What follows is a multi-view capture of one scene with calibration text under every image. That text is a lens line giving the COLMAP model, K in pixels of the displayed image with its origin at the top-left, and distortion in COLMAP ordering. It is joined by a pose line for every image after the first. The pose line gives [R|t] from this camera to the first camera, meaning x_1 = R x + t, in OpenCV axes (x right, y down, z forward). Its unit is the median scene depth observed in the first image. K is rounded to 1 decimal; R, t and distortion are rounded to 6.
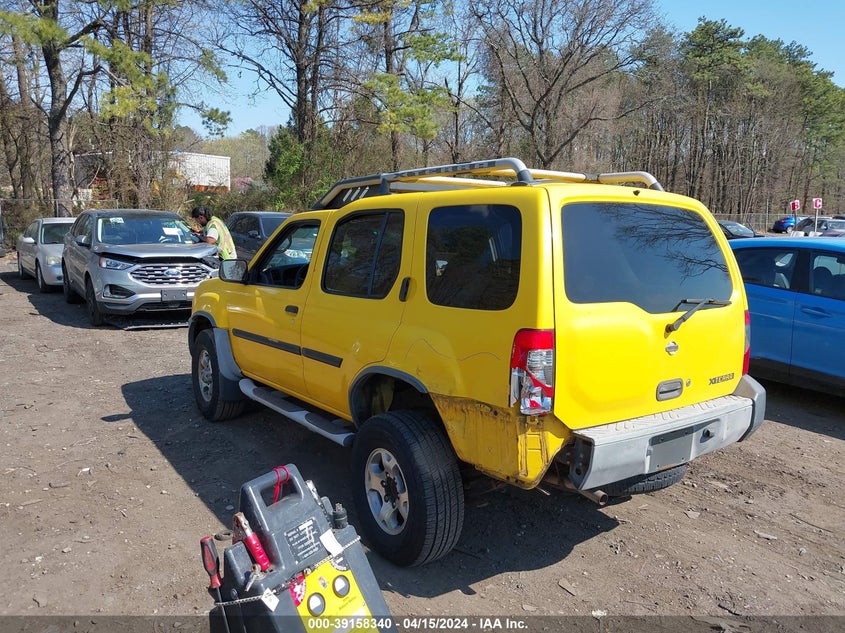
lens RADIAL K [[683.0, 0, 422.5], [0, 683.0, 316.5], [0, 0, 1]] dist [-0.004532, -0.002981]
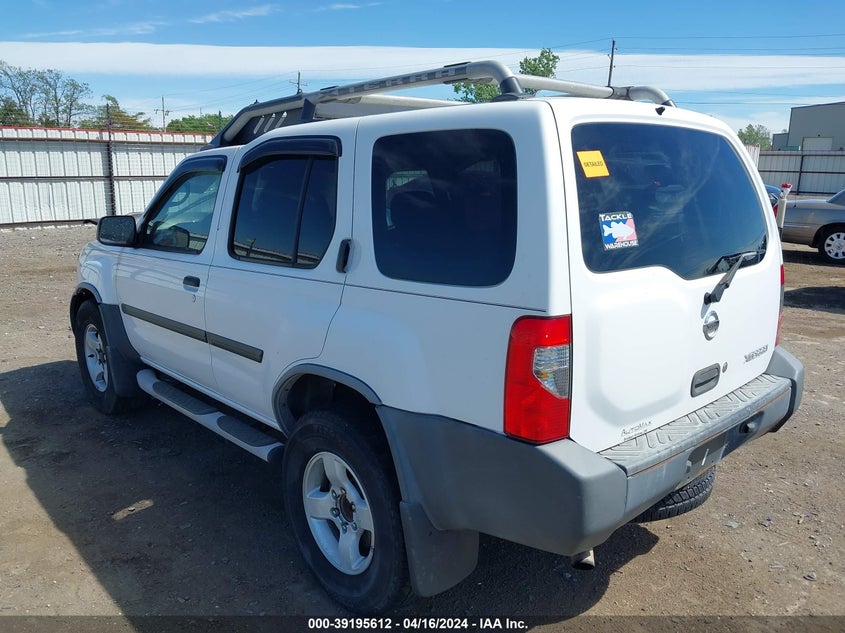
lens RADIAL K [[657.3, 0, 420.2], [0, 657.3, 331.4], [0, 0, 1]] dist [0.072492, -0.112635]
pose [[0.995082, -0.044396, 0.088546, -0.010405], [0.034155, 0.992894, 0.113994, -0.035197], [-0.092978, -0.110409, 0.989528, 0.283539]]
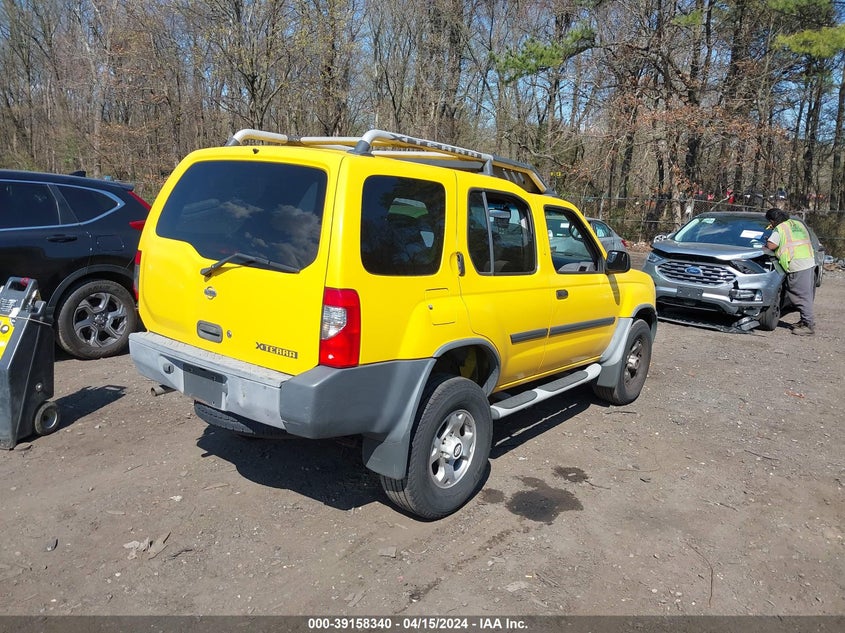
lens RADIAL K [[683.0, 0, 422.5], [0, 683.0, 316.5], [0, 0, 1]] dist [-0.004532, -0.002981]
pose [[0.271705, 0.156695, -0.949538, 1.324222], [-0.187445, 0.976376, 0.107488, -0.084901], [0.943950, 0.148781, 0.294658, 0.896496]]
